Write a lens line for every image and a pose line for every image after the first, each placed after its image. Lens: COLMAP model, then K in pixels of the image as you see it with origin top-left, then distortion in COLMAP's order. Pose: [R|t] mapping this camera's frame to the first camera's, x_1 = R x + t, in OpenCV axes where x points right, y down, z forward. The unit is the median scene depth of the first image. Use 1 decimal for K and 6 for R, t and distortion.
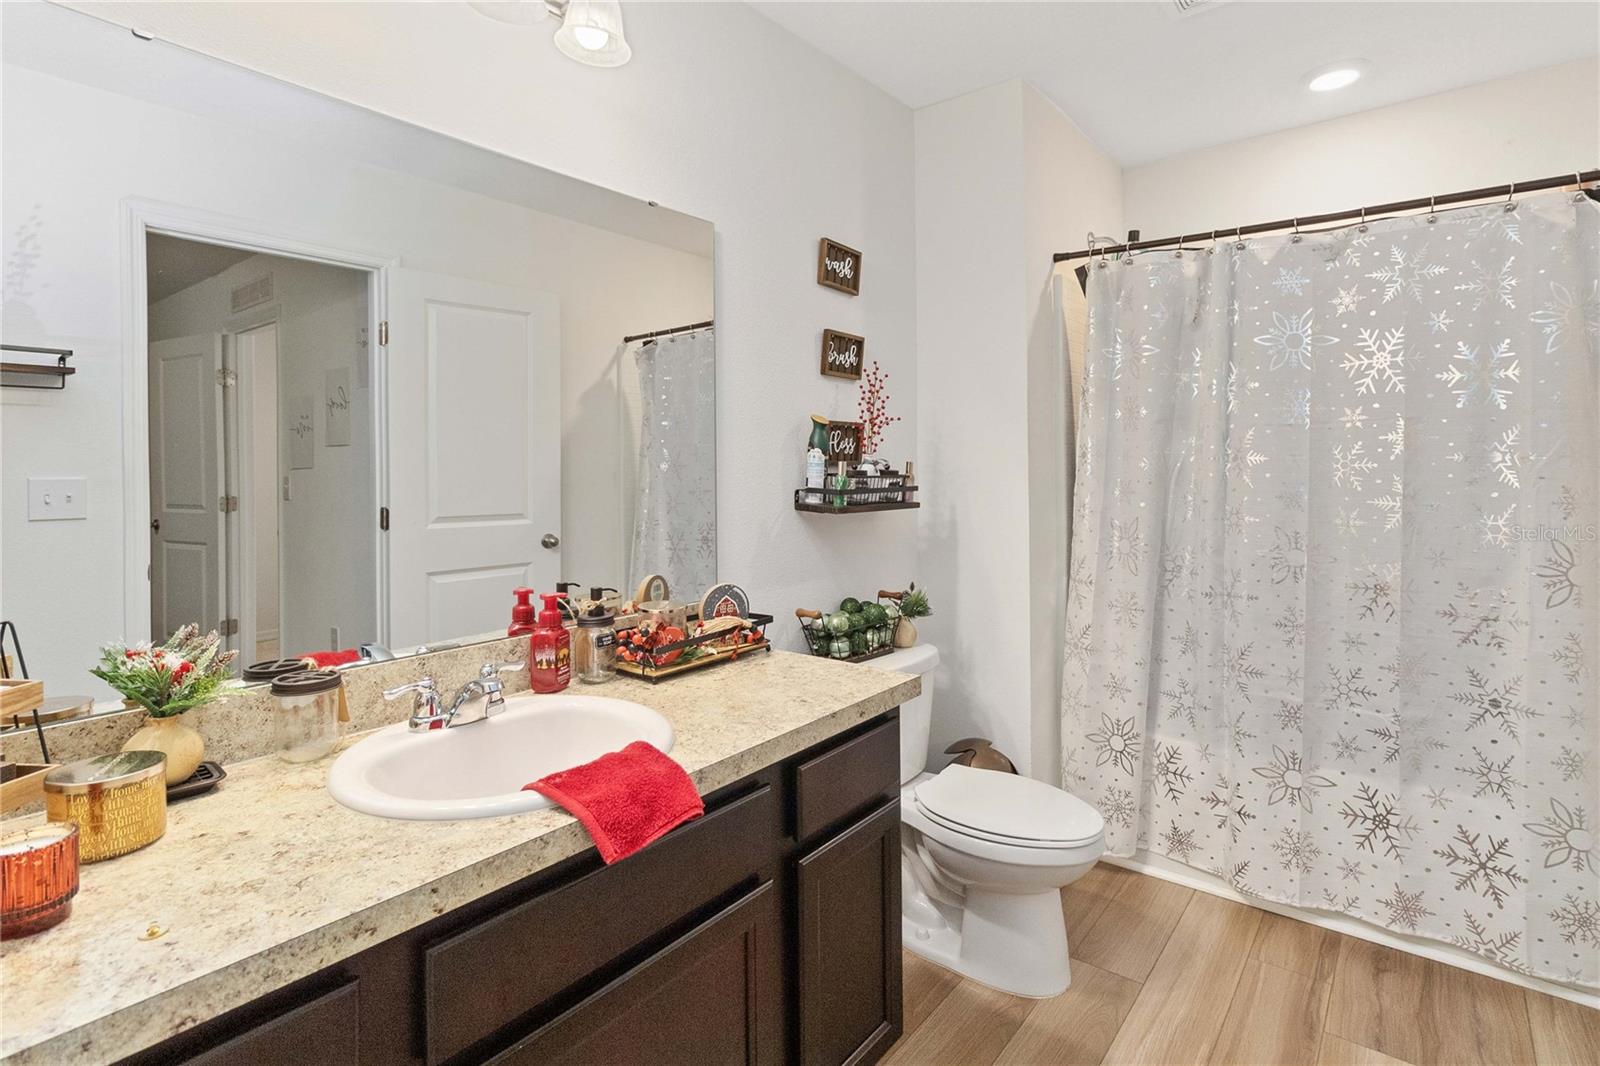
lens RADIAL K [[761.3, 0, 802.2], [0, 761.3, 472.5], [0, 0, 1]] dist [0.002554, 0.000975]
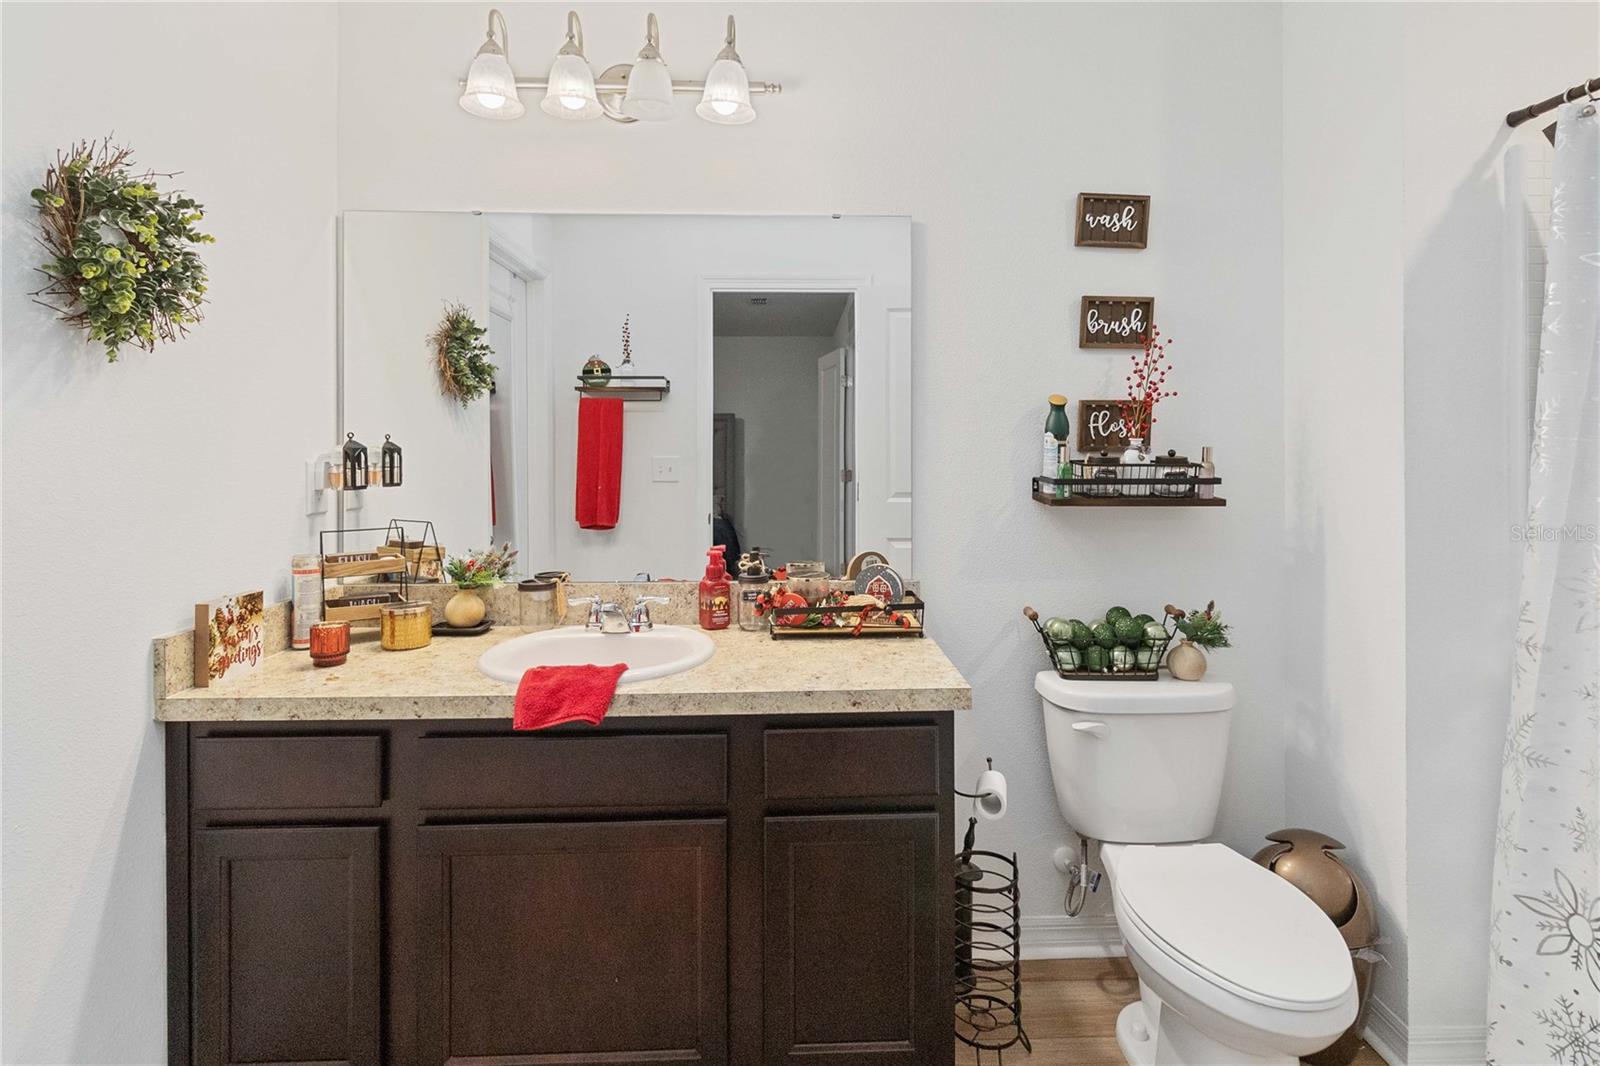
lens RADIAL K [[761.3, 0, 823.8], [0, 761.3, 452.5], [0, 0, 1]] dist [0.002554, 0.000975]
pose [[0.670273, 0.007282, -0.742079, 0.476082], [-0.008803, 0.999960, 0.001862, -0.006507], [0.742063, 0.005284, 0.670310, 0.184943]]
